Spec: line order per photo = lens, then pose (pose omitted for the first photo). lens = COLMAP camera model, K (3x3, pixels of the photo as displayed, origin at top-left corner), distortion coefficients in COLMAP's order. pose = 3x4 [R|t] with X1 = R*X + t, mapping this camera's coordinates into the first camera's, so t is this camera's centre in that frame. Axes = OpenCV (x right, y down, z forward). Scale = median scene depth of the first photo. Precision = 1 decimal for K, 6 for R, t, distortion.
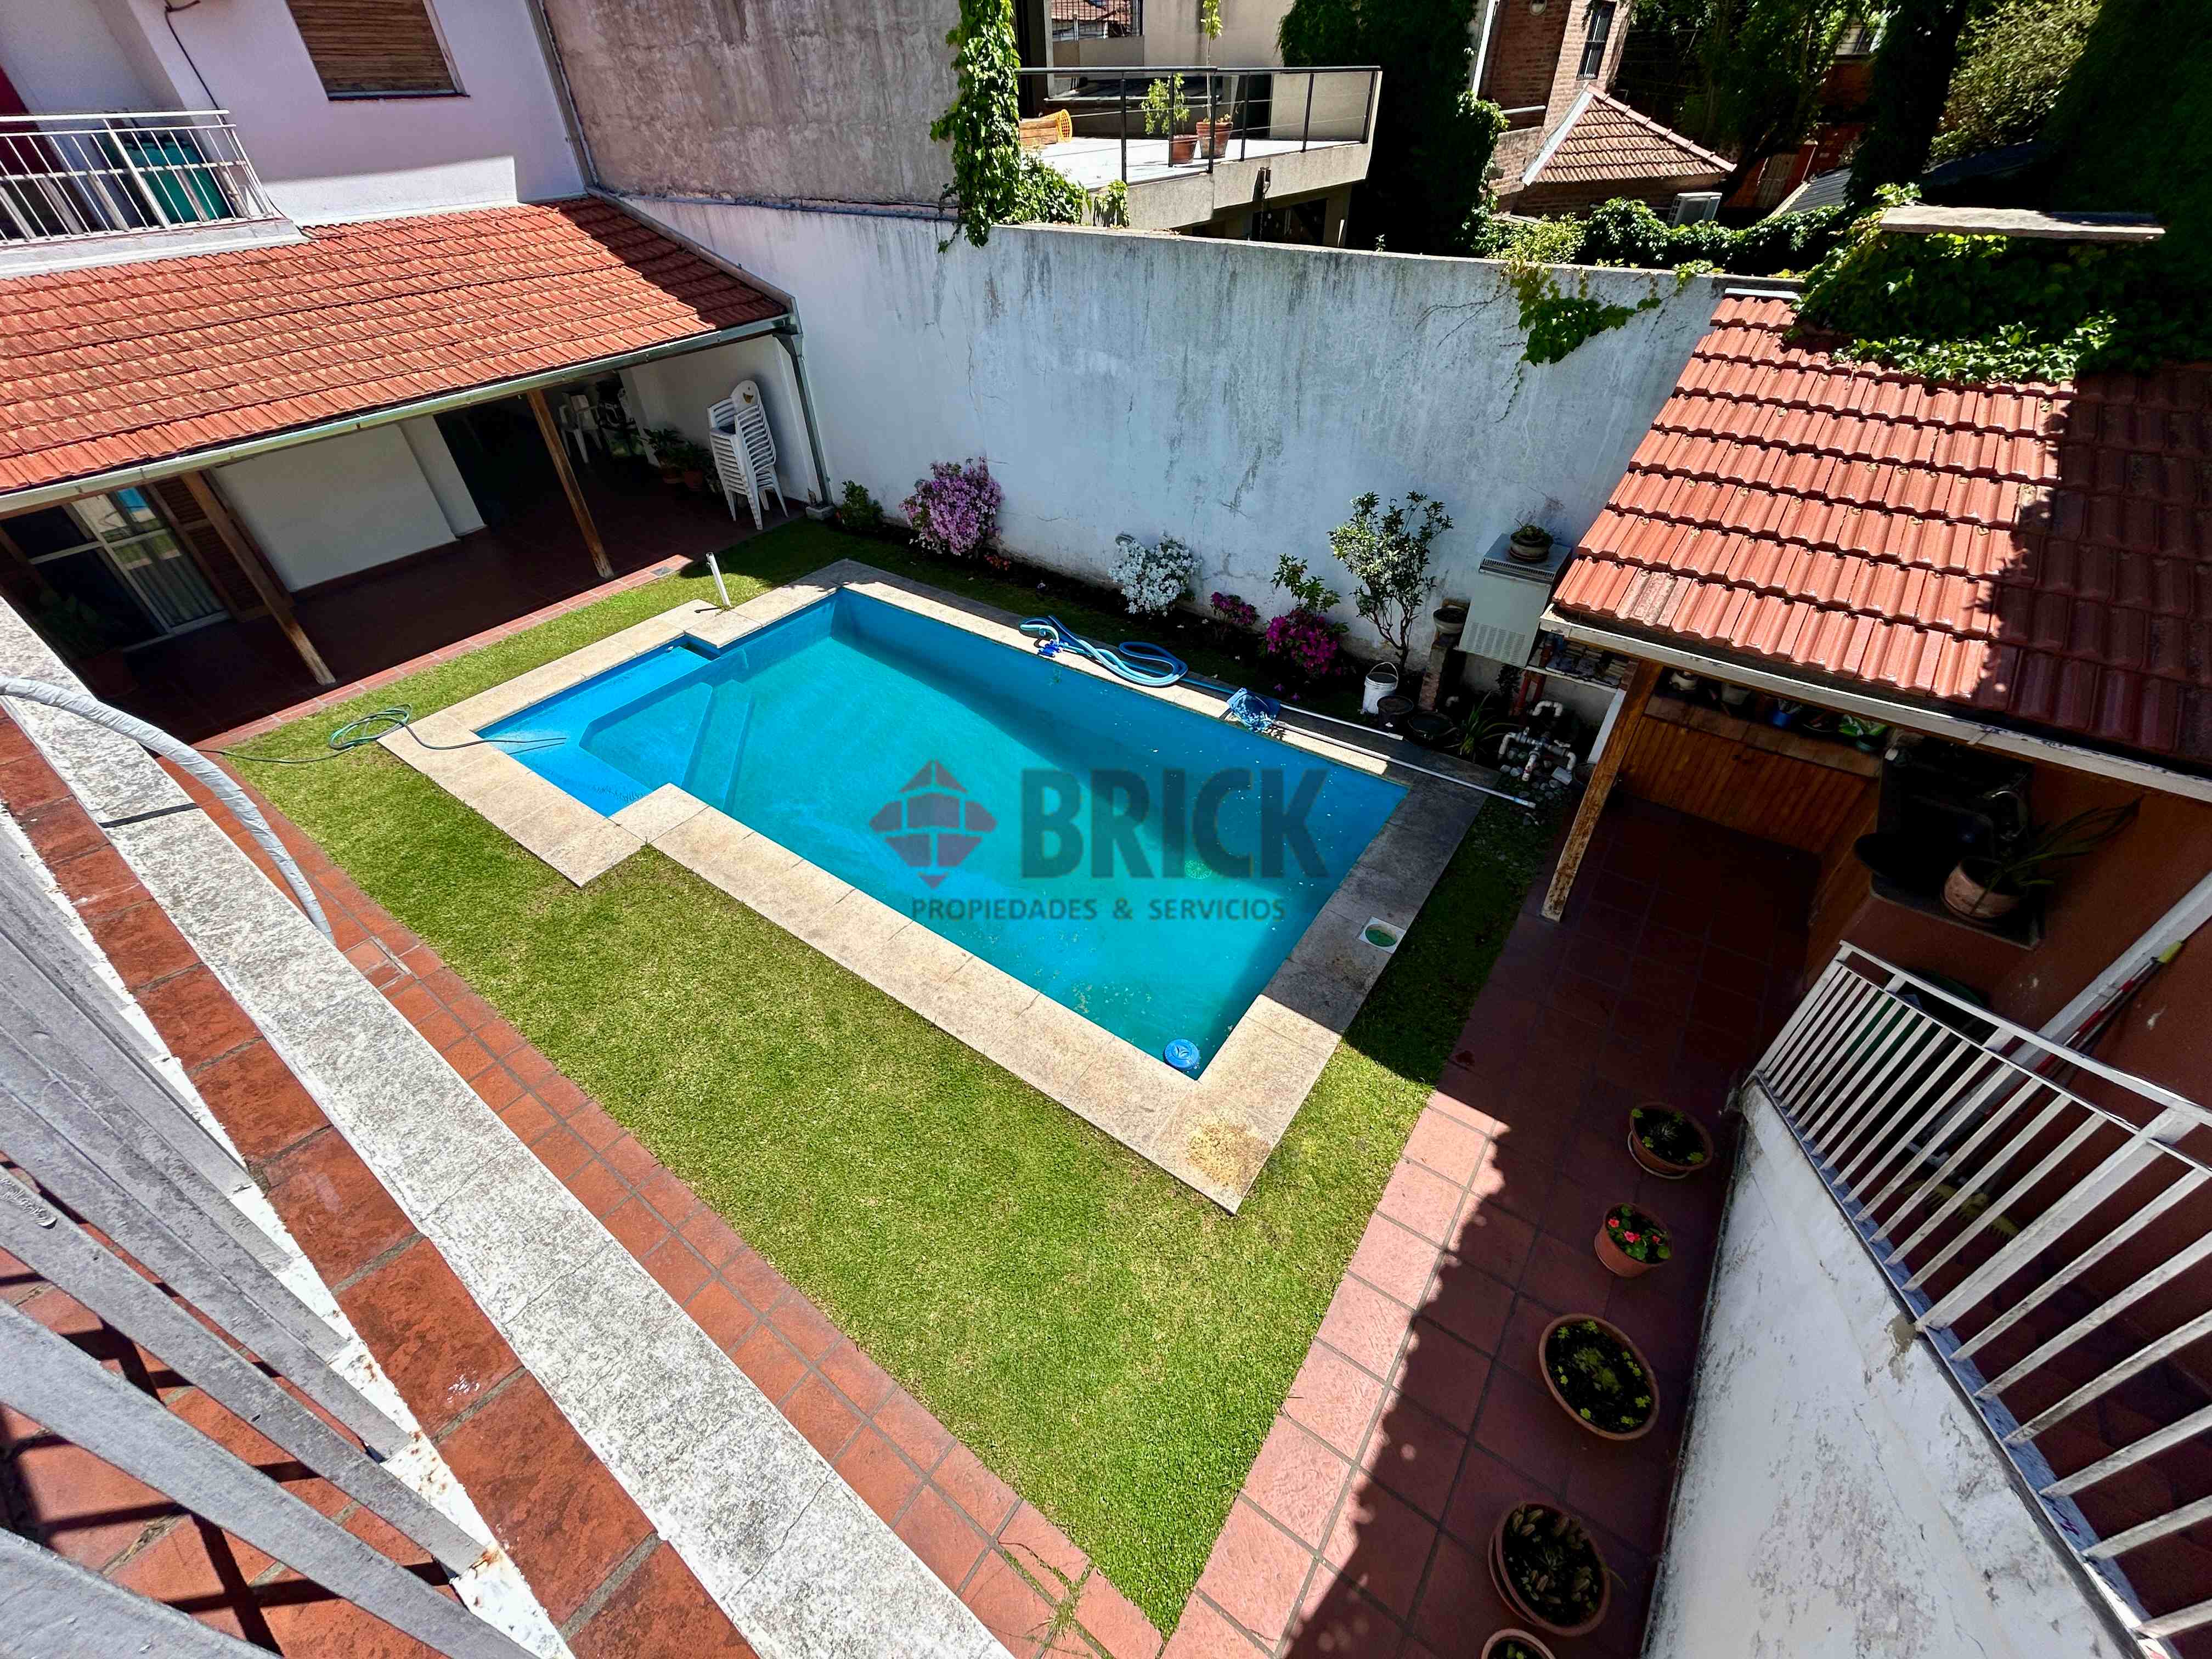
lens RADIAL K [[897.2, 0, 1116.3], [0, 897.2, 810.7], [0, 0, 1]] dist [-0.002769, 0.000229]
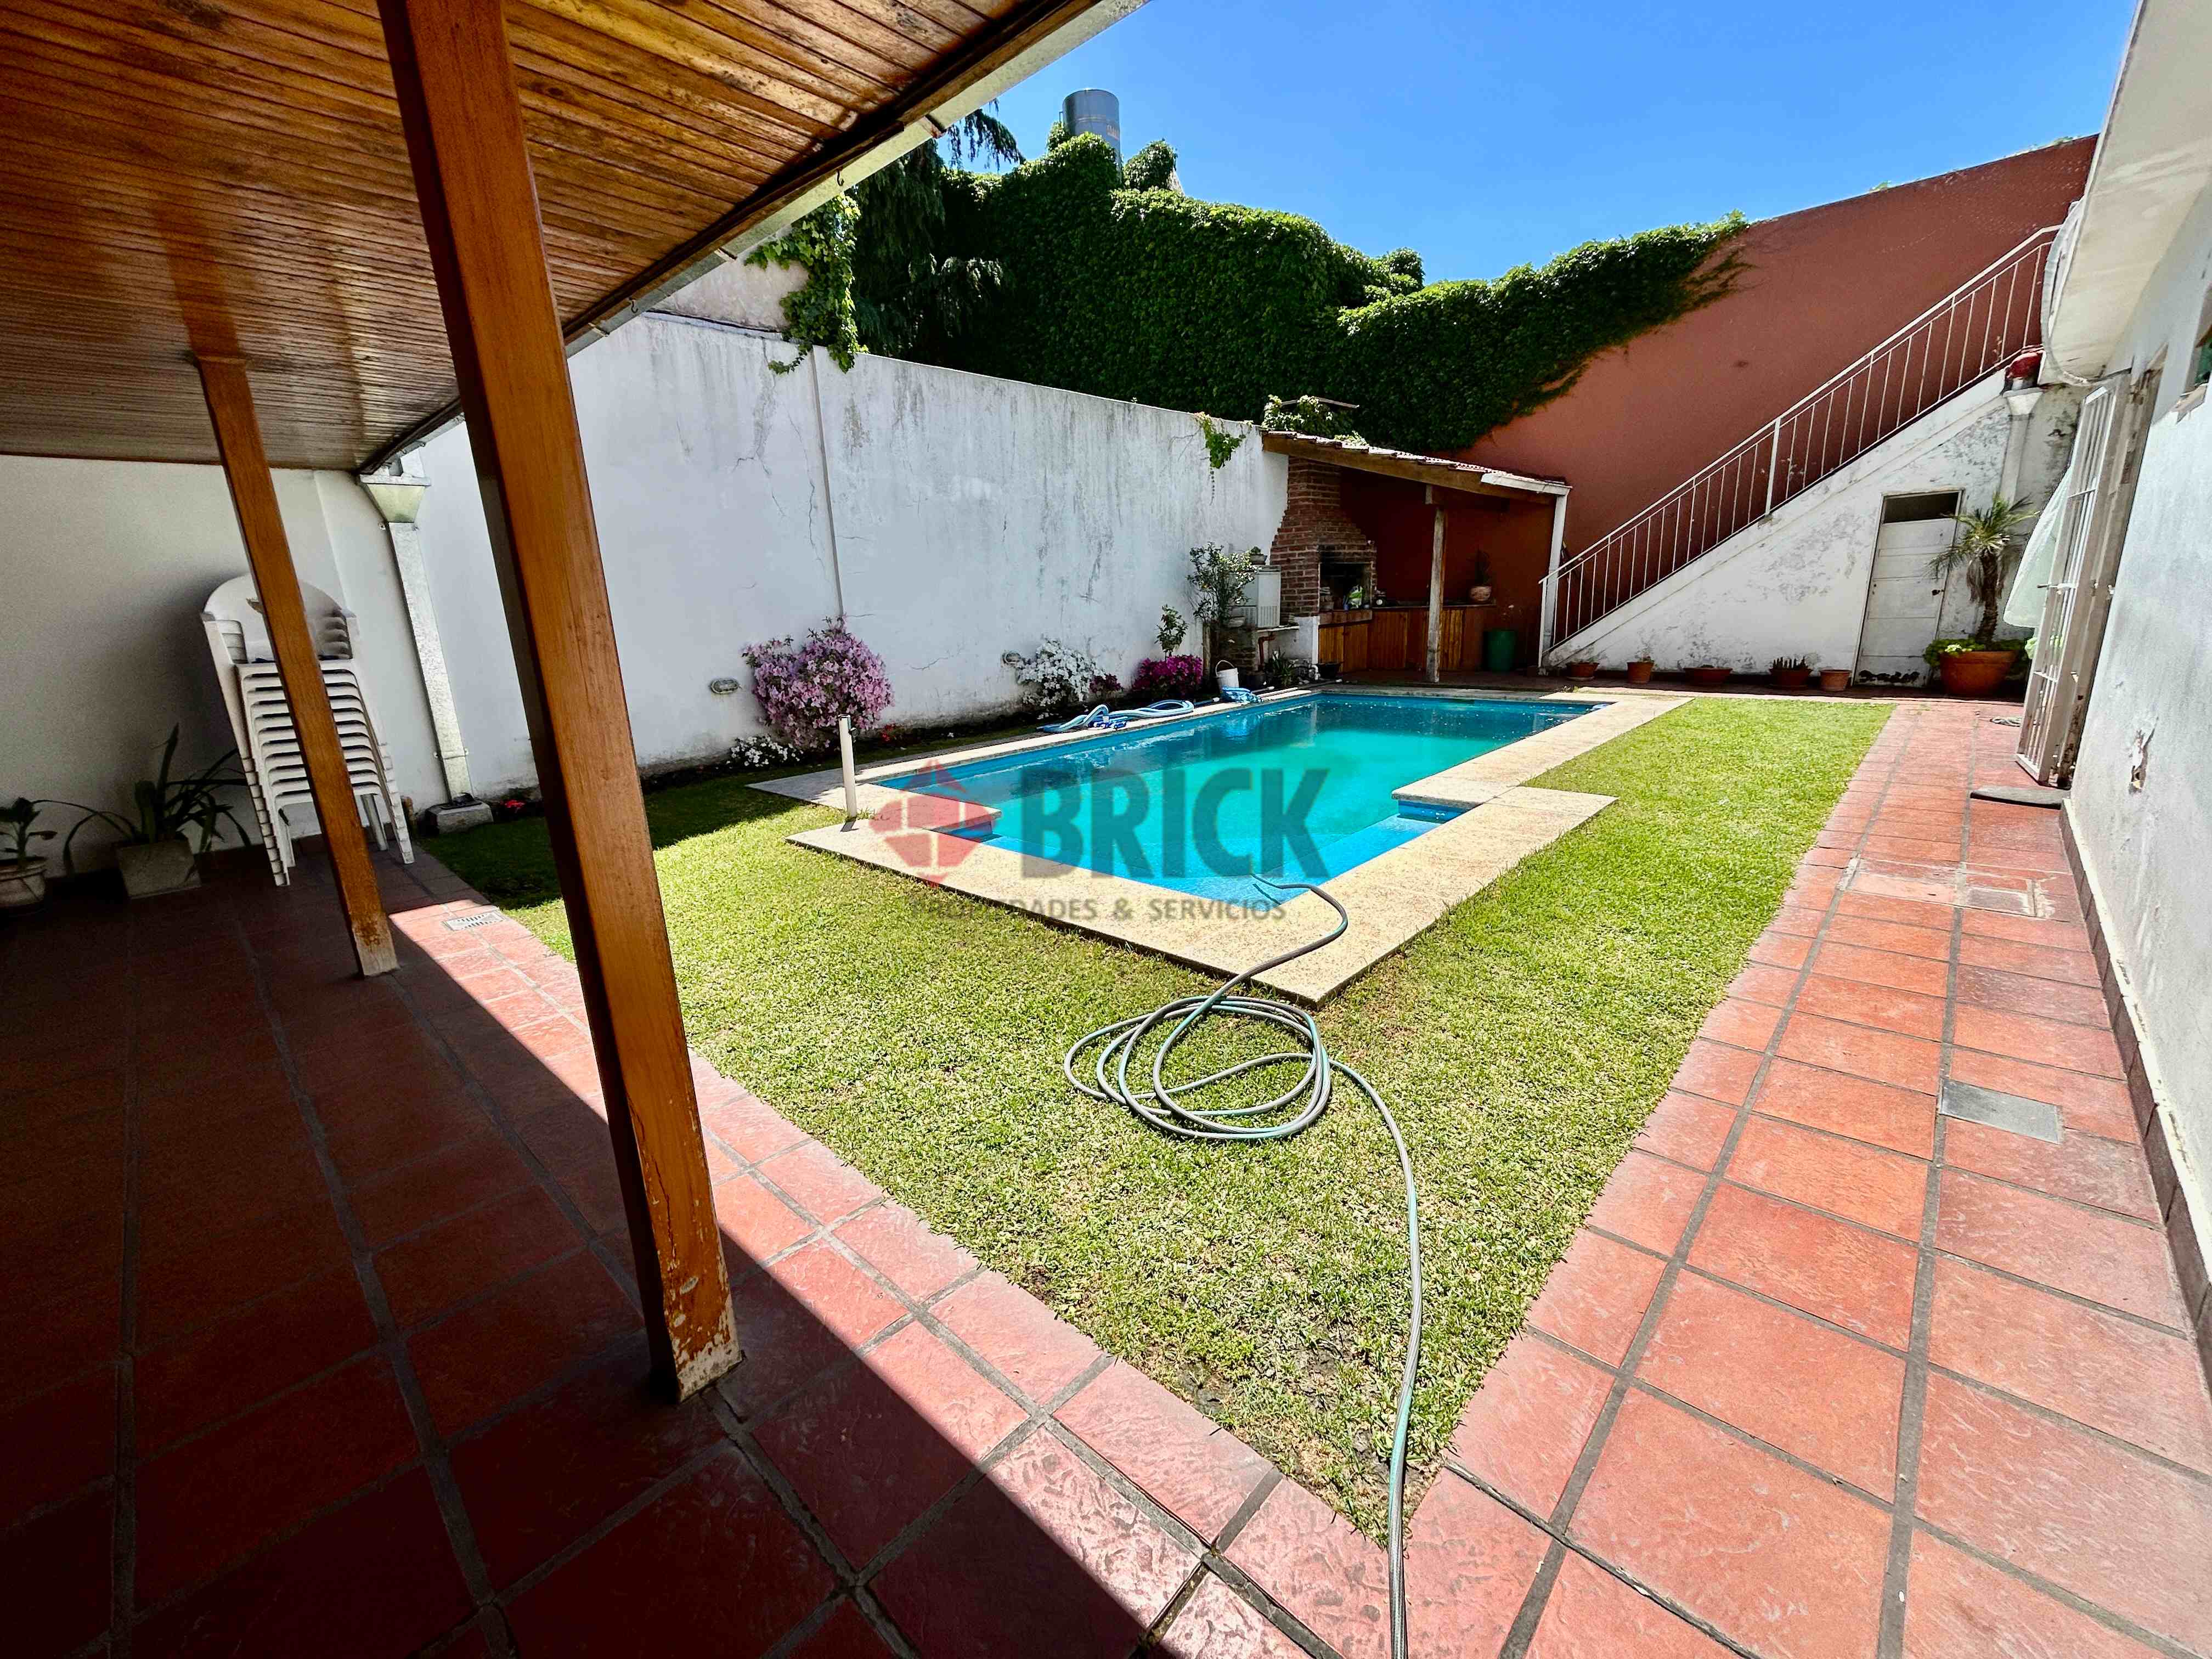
lens RADIAL K [[890.2, 0, 1111.1], [0, 890.2, 821.5], [0, 0, 1]] dist [0.000245, 0.000275]
pose [[0.148709, -0.233967, 0.960804, -1.106393], [0.650179, 0.755205, 0.083269, -0.195924], [-0.745086, 0.612312, 0.264426, 0.869004]]
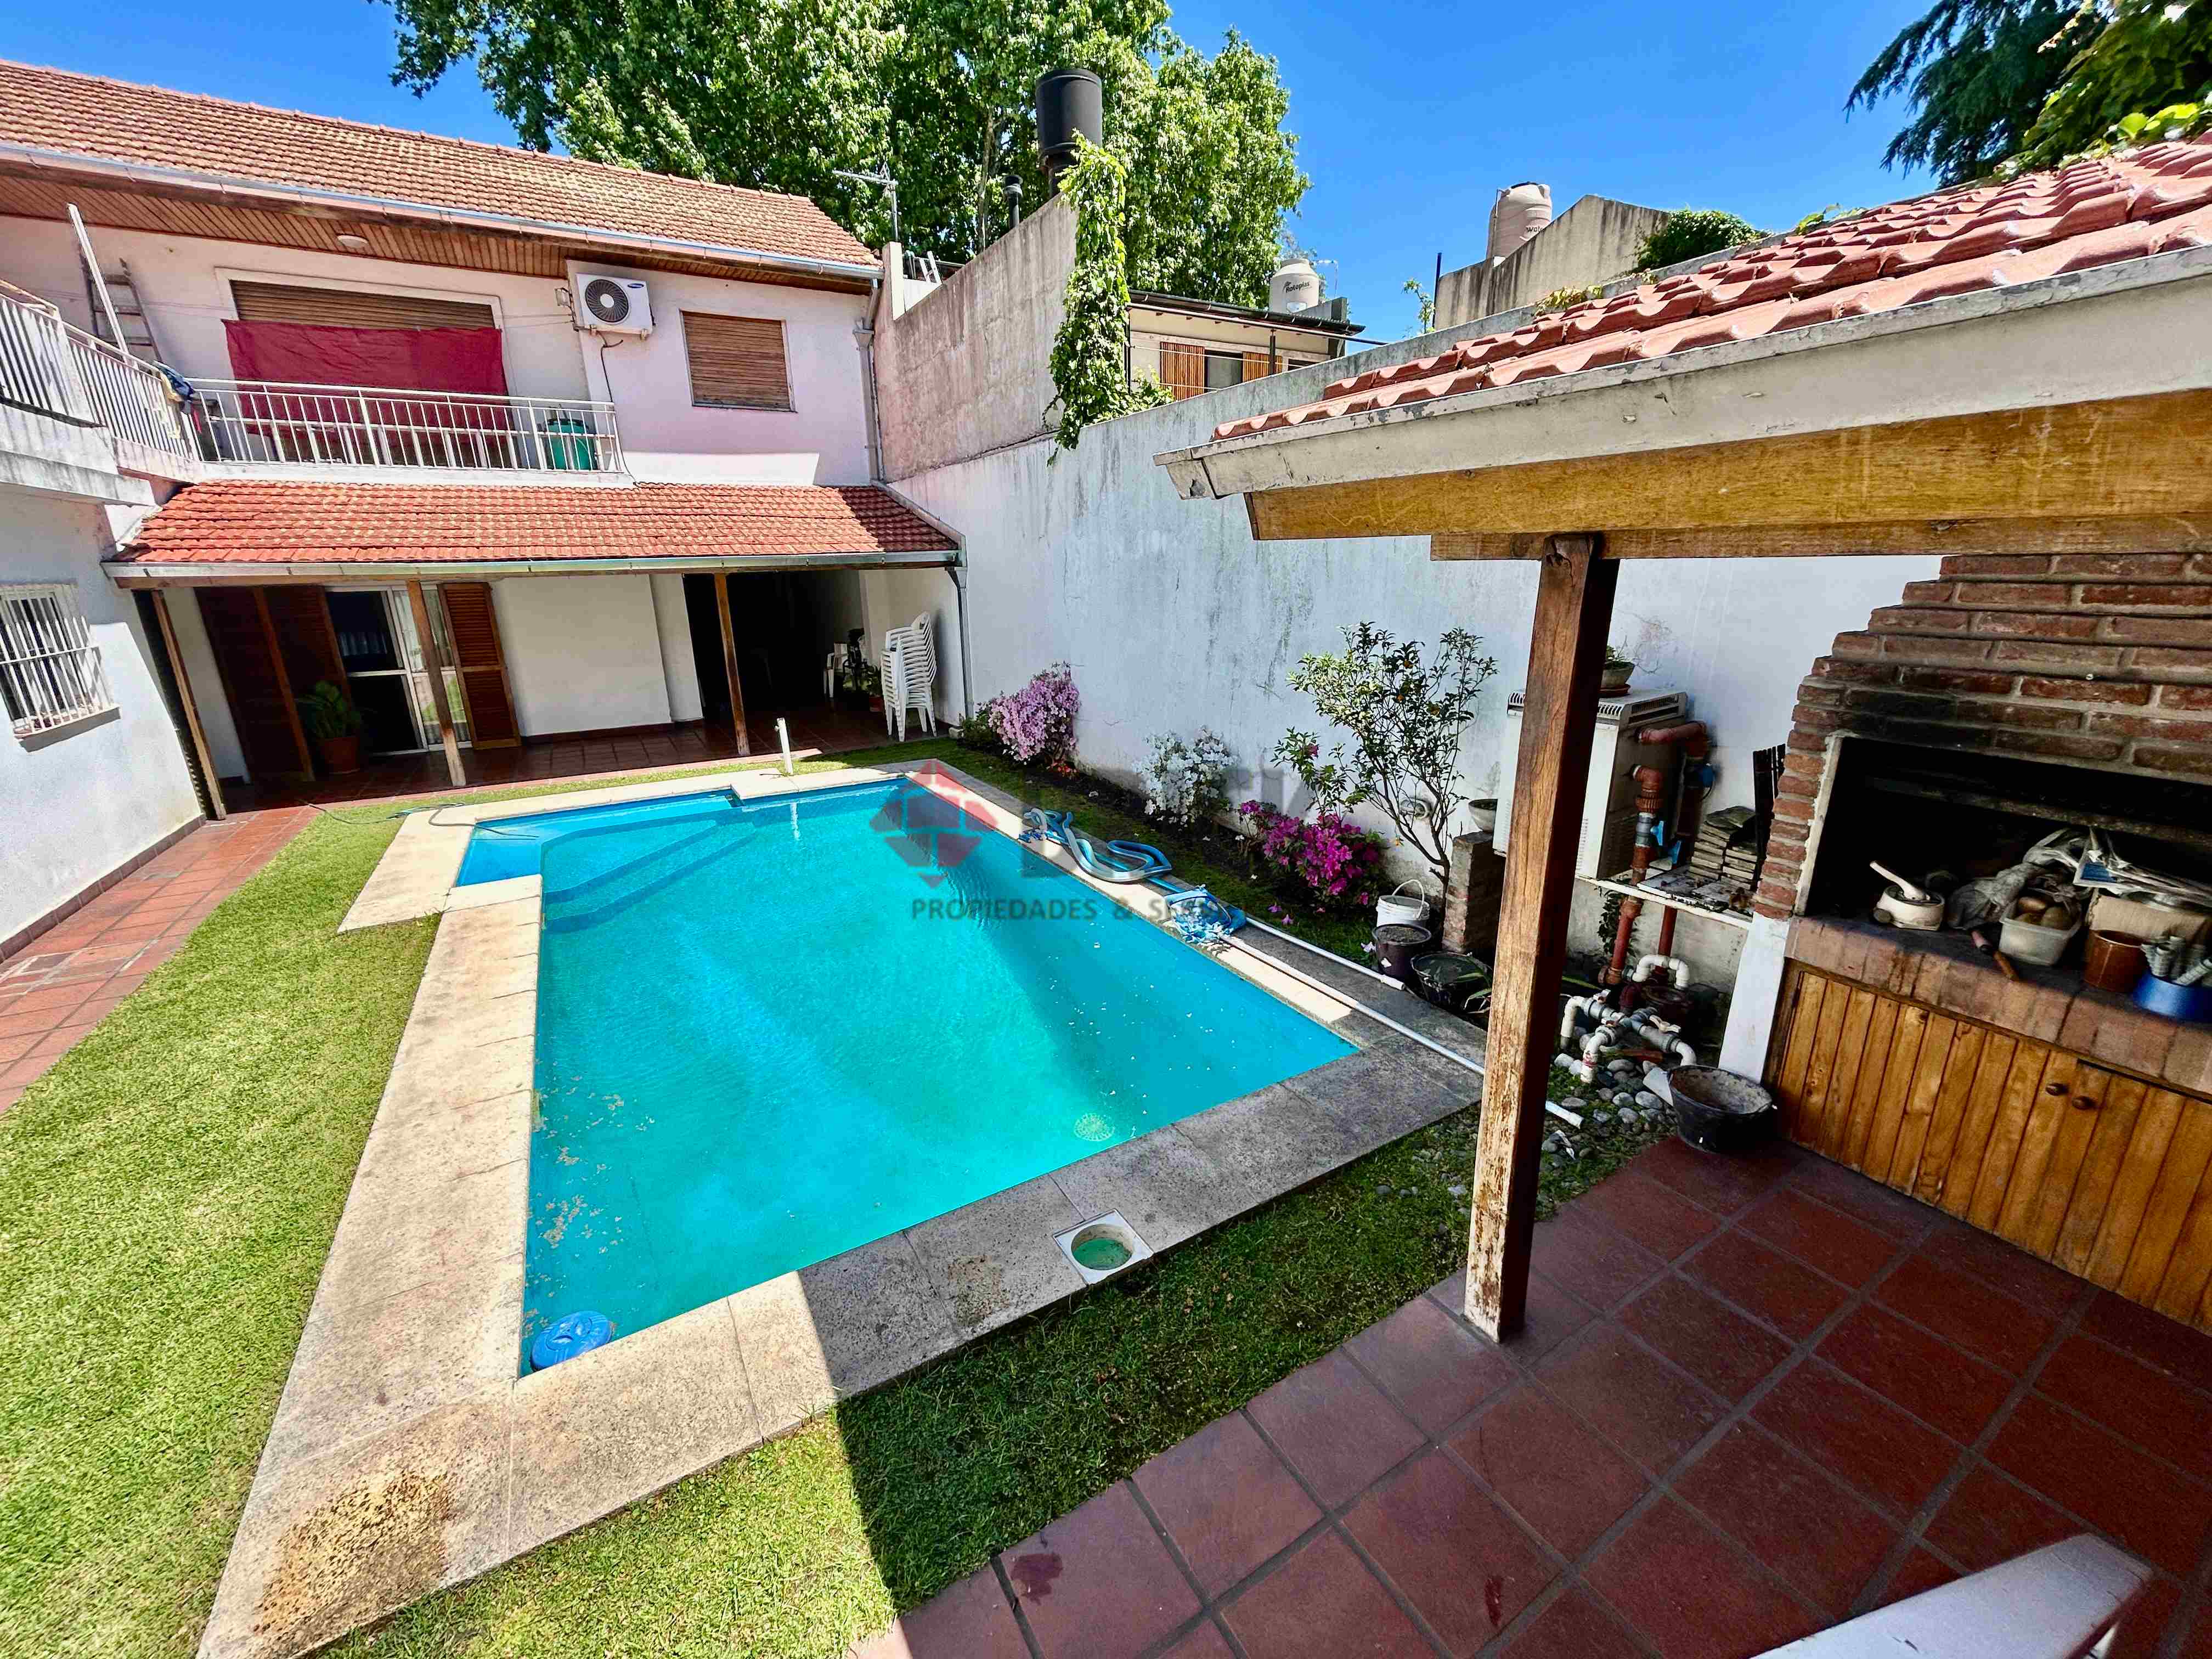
lens RADIAL K [[890.2, 0, 1111.1], [0, 890.2, 821.5], [0, 0, 1]] dist [0.000245, 0.000275]
pose [[0.910949, 0.113168, -0.396693, 0.337490], [-0.255498, 0.909767, -0.327177, 0.060701], [0.323873, 0.399396, 0.857665, 0.341083]]
